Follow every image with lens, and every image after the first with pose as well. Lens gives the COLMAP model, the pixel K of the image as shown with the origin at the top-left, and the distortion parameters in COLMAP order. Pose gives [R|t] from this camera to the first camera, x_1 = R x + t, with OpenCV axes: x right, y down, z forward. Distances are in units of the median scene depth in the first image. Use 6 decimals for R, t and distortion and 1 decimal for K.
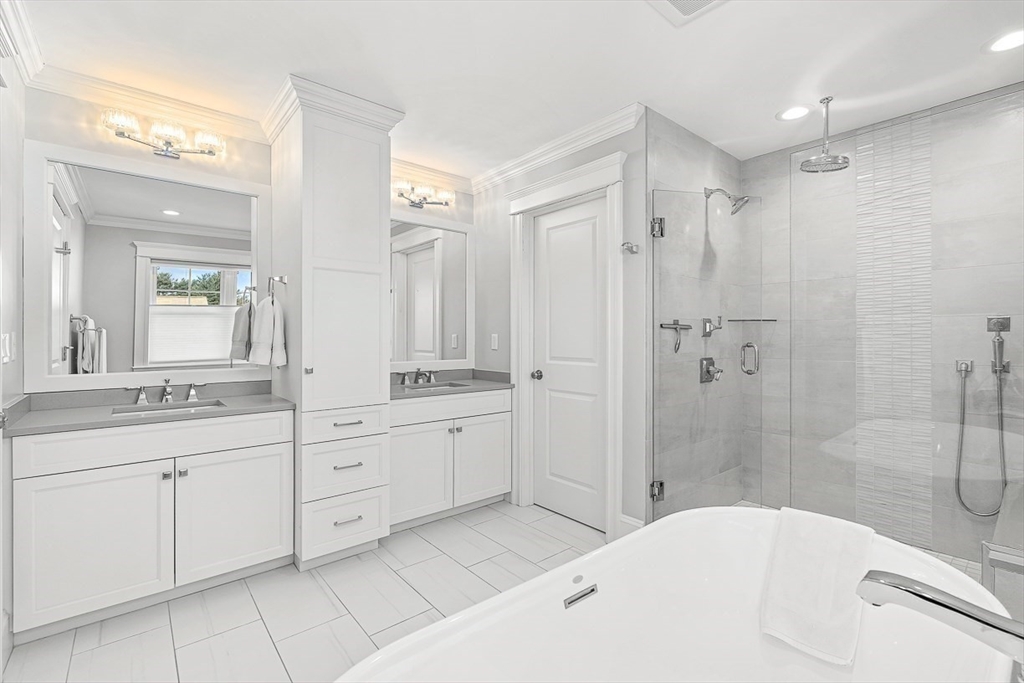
lens RADIAL K [[457.4, 0, 514.7], [0, 457.4, 337.4], [0, 0, 1]] dist [-0.000181, 0.000081]
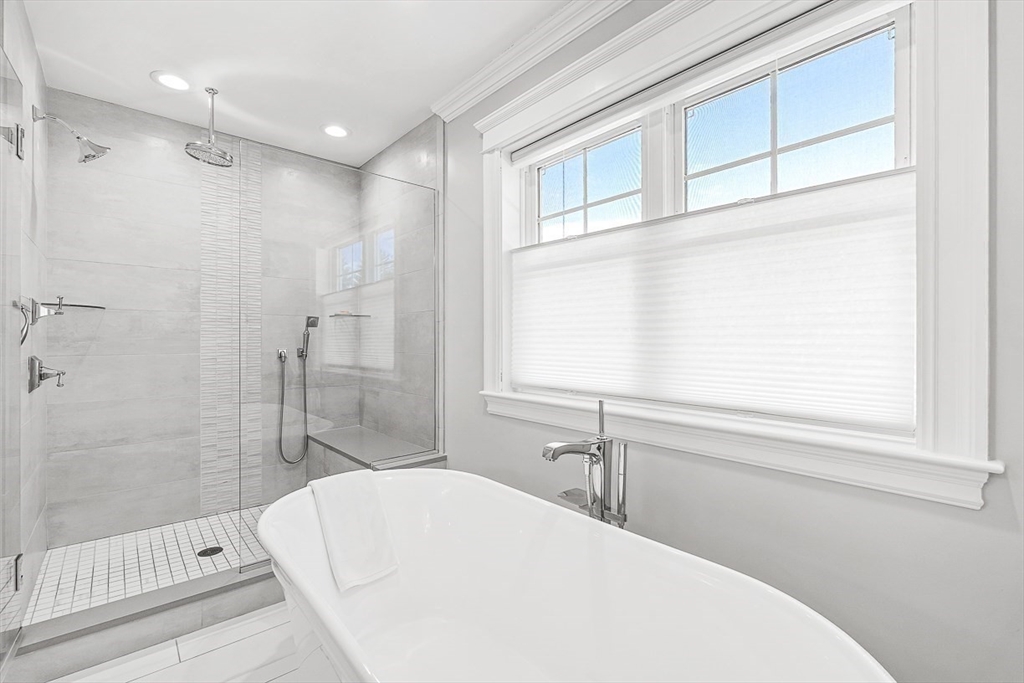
lens RADIAL K [[457.4, 0, 511.4], [0, 457.4, 341.8], [0, 0, 1]] dist [-0.000181, 0.000081]
pose [[-0.016744, -0.003533, 0.999854, -0.323315], [-0.002578, 0.999991, 0.003490, 0.022542], [-0.999856, -0.002519, -0.016753, 0.351907]]
